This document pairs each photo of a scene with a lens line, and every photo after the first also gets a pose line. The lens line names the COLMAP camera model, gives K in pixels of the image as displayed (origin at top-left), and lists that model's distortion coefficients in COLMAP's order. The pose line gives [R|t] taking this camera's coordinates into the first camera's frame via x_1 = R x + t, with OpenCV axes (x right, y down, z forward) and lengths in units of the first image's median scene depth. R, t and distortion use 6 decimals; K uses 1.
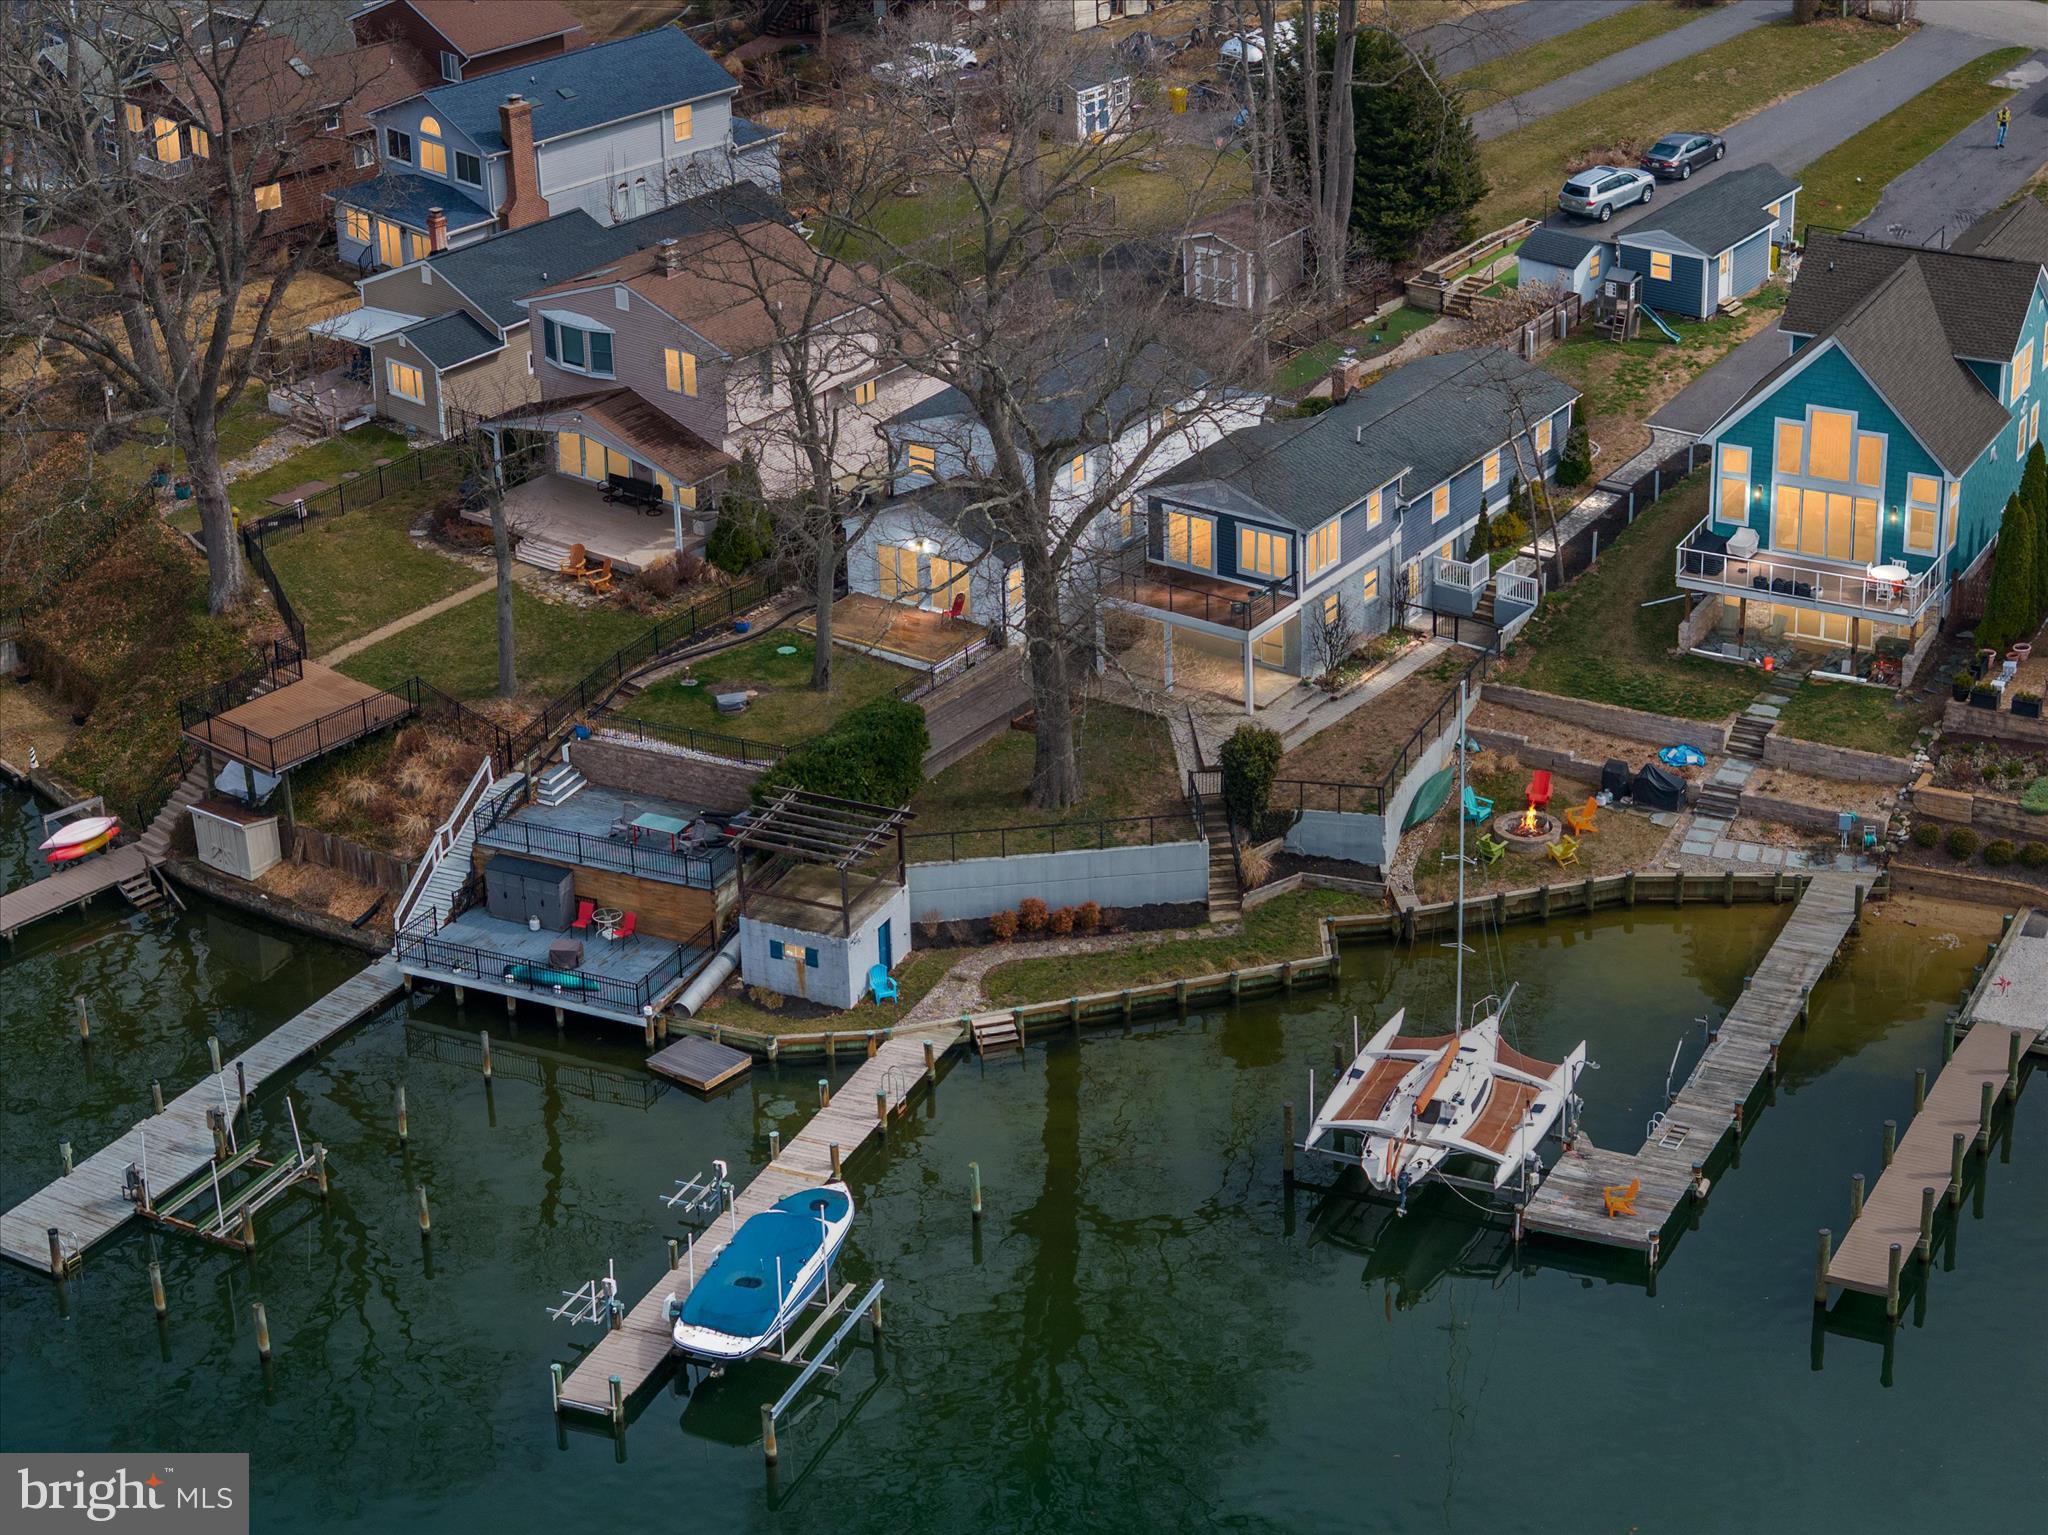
lens RADIAL K [[4387.3, 0, 1024.0], [0, 4387.3, 767.5], [0, 0, 1]] dist [-0.072422, 0.028209]
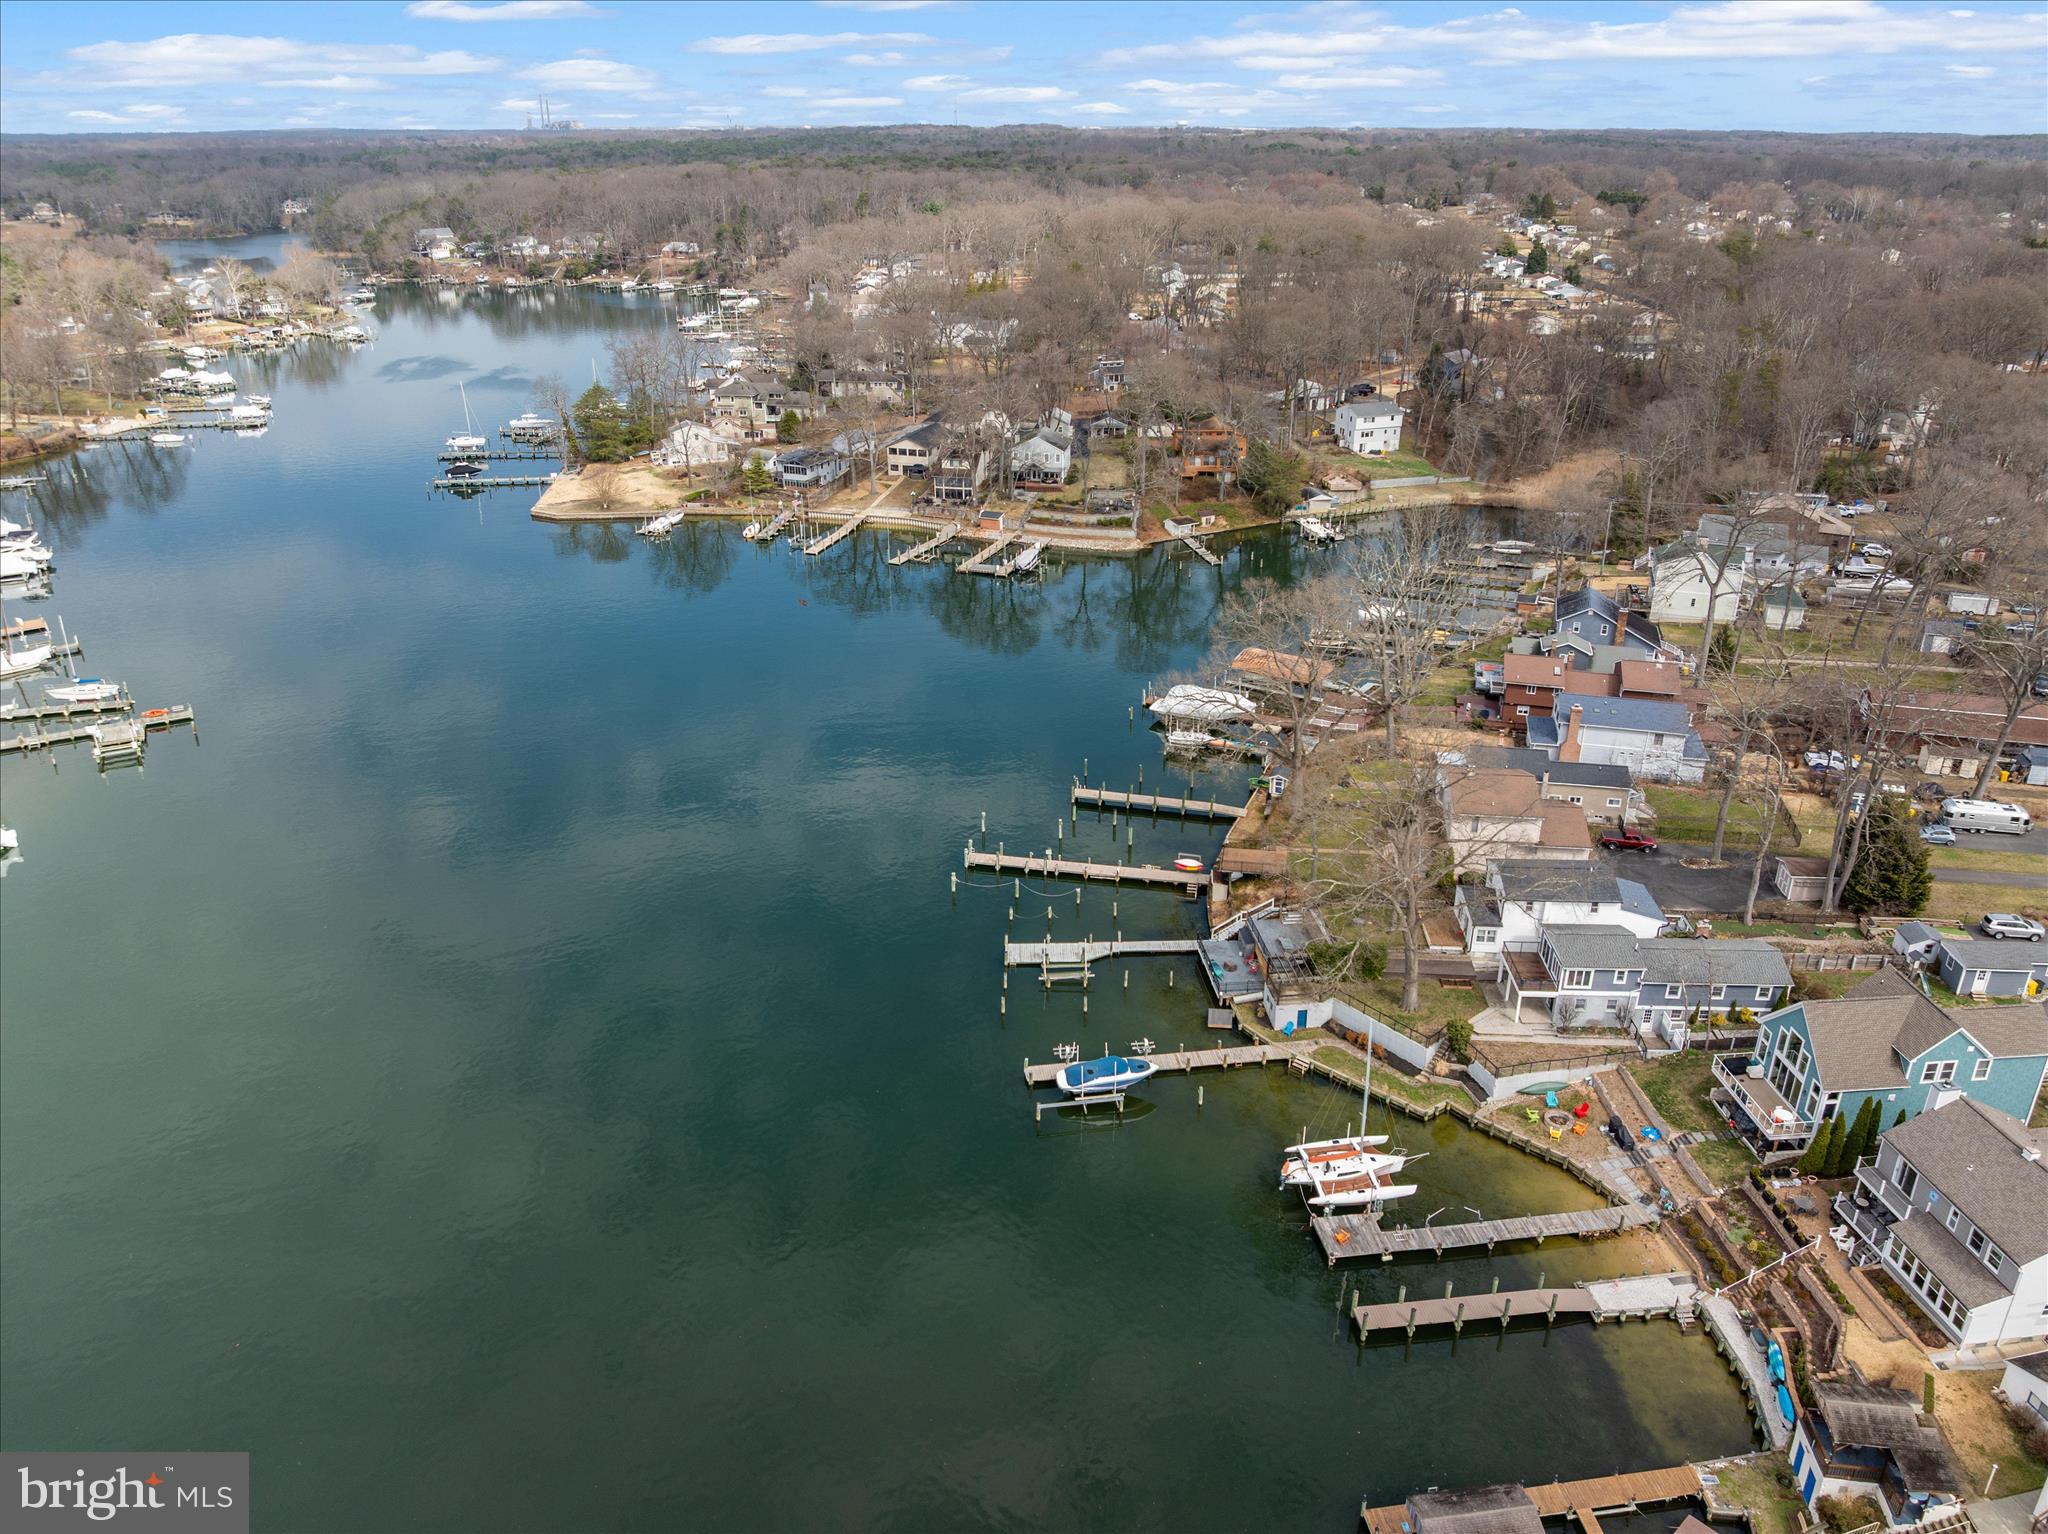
lens RADIAL K [[1470.8, 0, 1033.8], [0, 1470.8, 768.8], [0, 0, 1]] dist [-0.024154, -0.004512]
pose [[0.540961, 0.373377, -0.753625, 0.493640], [-0.378388, 0.908294, 0.178395, -0.194300], [0.751122, 0.188658, 0.632633, 0.258164]]
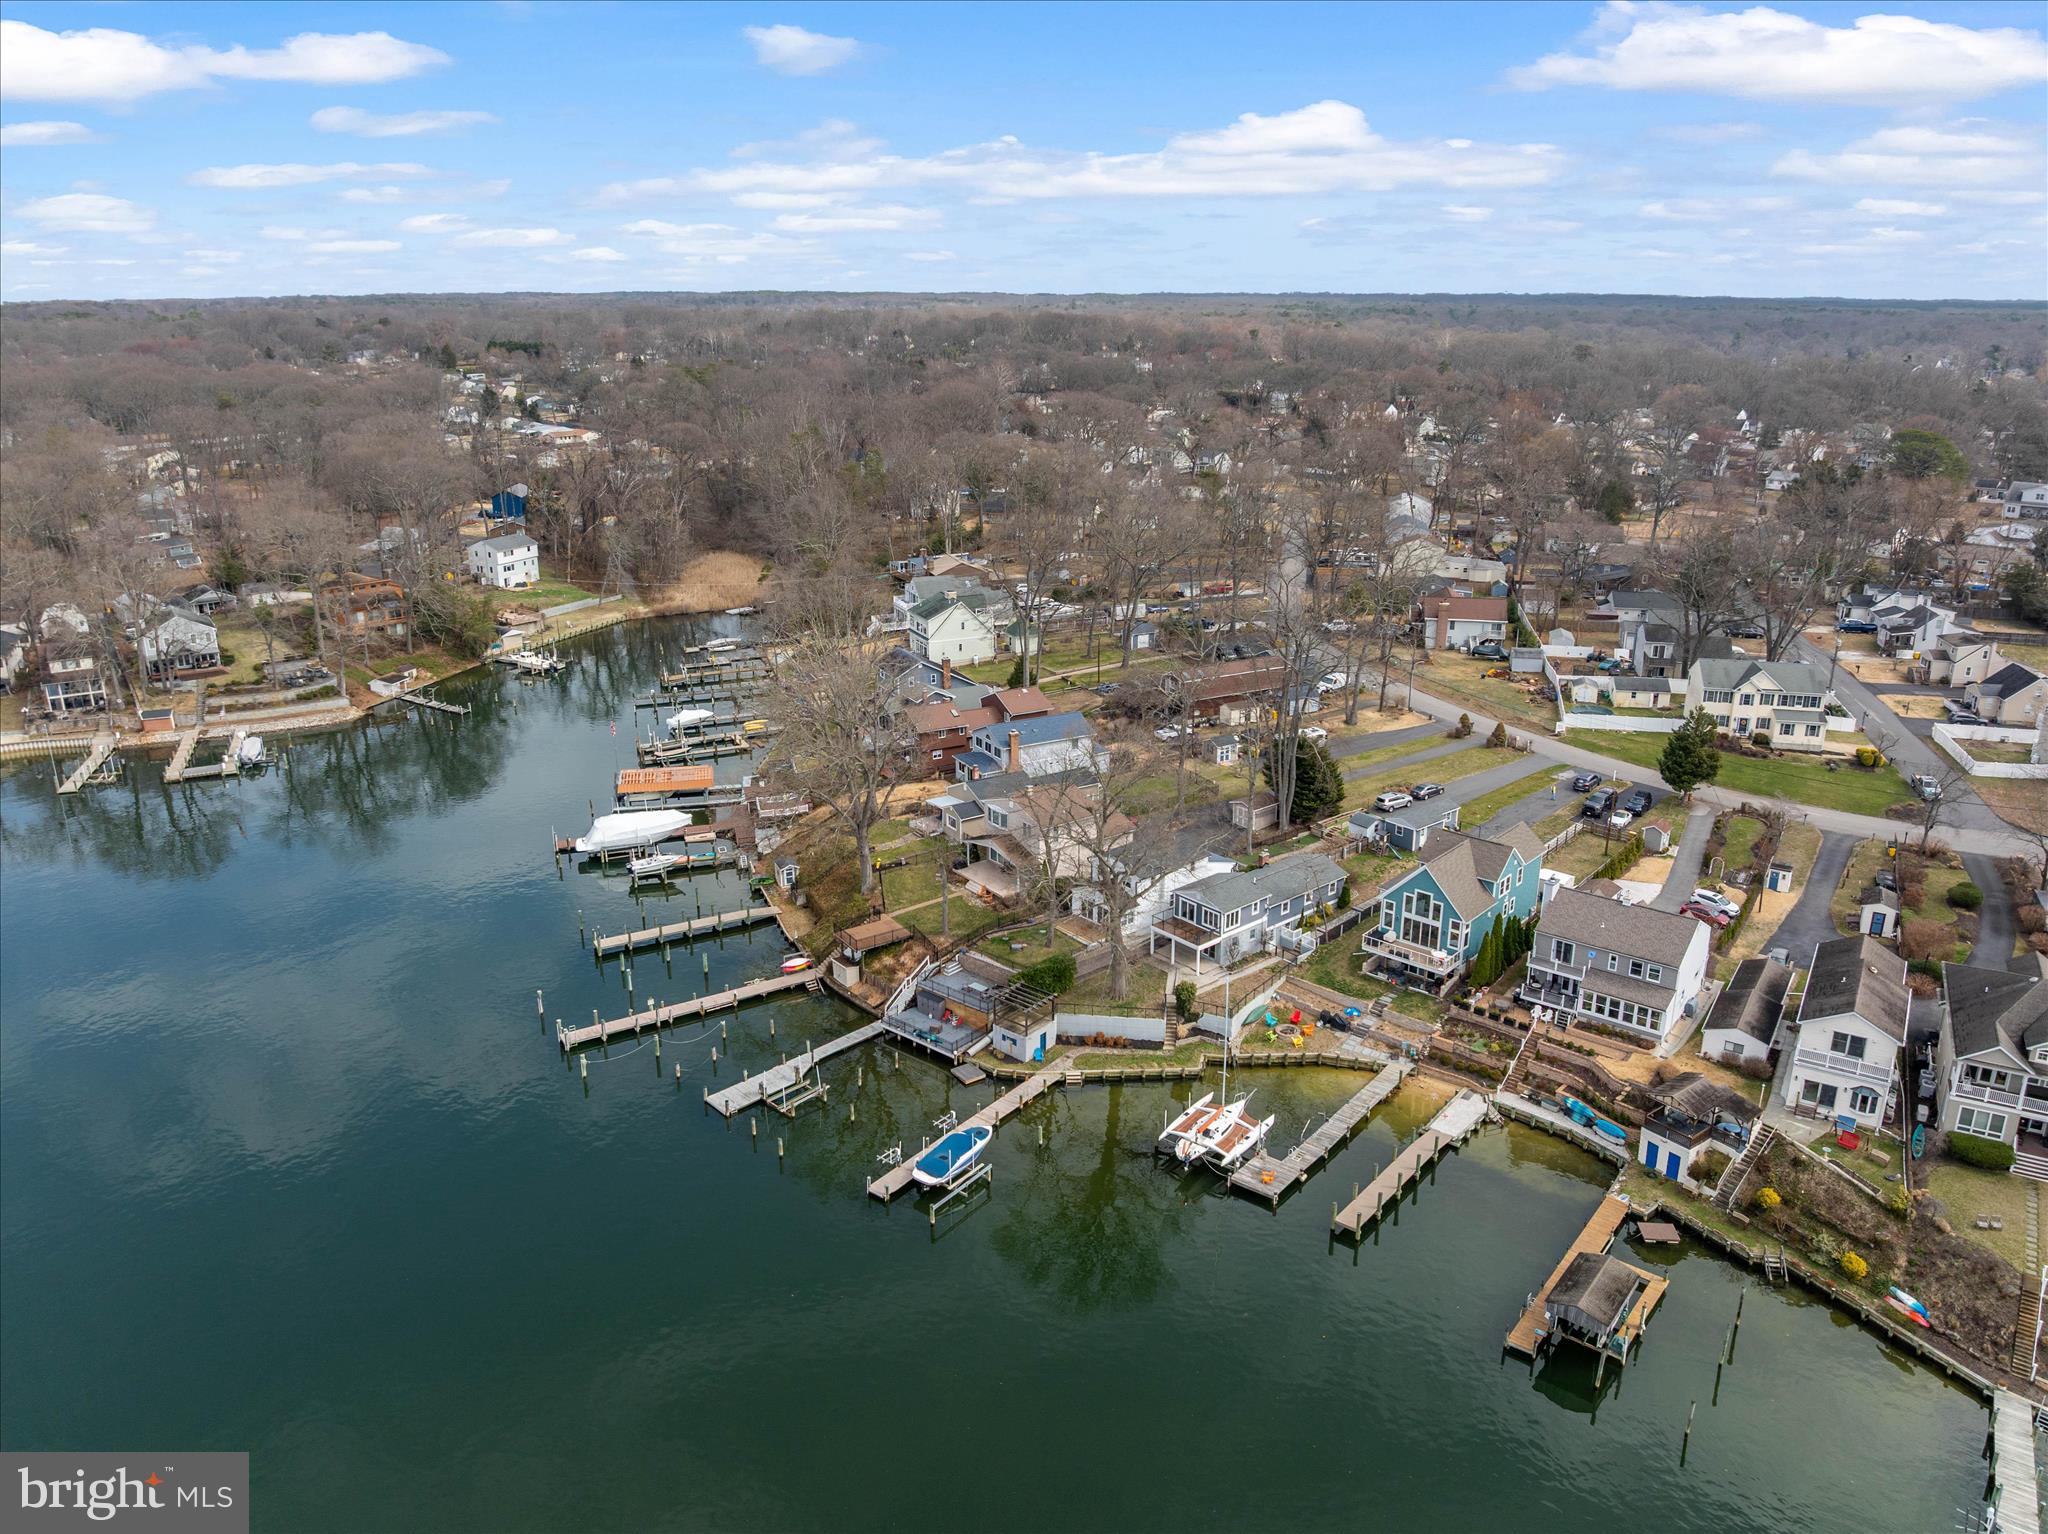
lens RADIAL K [[1470.8, 0, 1033.8], [0, 1470.8, 768.8], [0, 0, 1]] dist [-0.024154, -0.004512]
pose [[0.971498, 0.103467, -0.213275, 0.141900], [-0.128396, 0.985985, -0.106525, -0.030113], [0.199264, 0.130872, 0.971168, 0.054513]]
